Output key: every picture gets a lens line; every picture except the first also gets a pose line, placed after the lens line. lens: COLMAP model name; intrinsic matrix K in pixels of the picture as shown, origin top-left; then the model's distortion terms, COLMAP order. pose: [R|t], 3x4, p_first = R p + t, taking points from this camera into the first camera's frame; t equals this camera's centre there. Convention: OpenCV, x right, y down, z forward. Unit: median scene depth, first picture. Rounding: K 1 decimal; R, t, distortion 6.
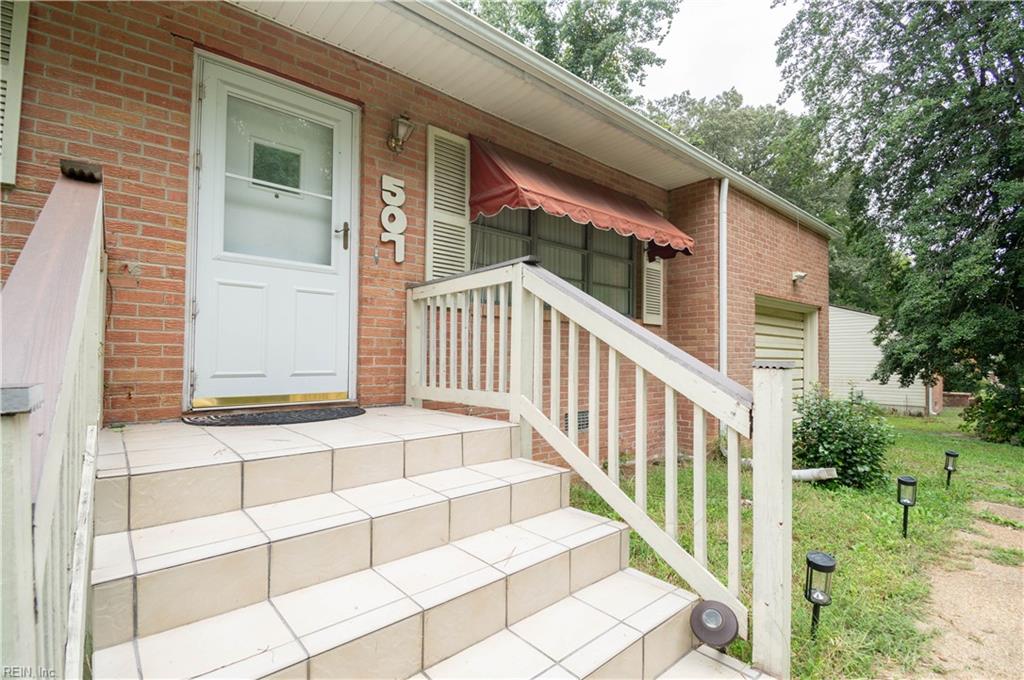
lens RADIAL K [[468.2, 0, 512.0], [0, 468.2, 340.0], [0, 0, 1]] dist [0.002962, 0.000163]
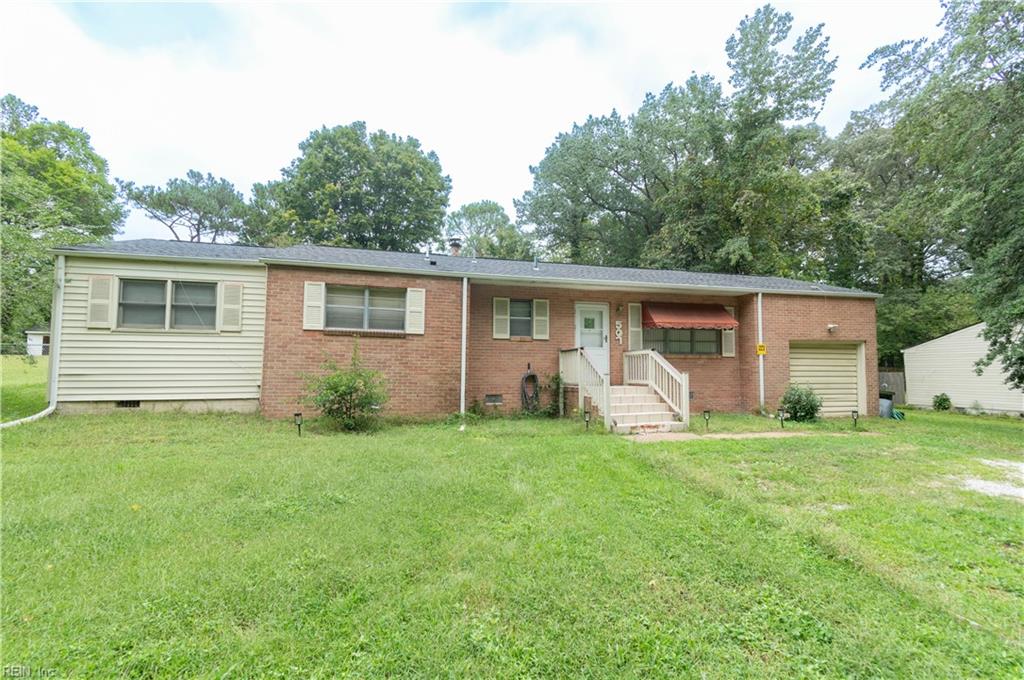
lens RADIAL K [[448.1, 0, 509.1], [0, 448.1, 347.7], [0, 0, 1]] dist [-0.000132, -0.000102]
pose [[0.900619, -0.023593, -0.433968, 0.466888], [0.020001, 0.999717, -0.012842, -0.116599], [0.434149, 0.002886, 0.900837, -2.410042]]
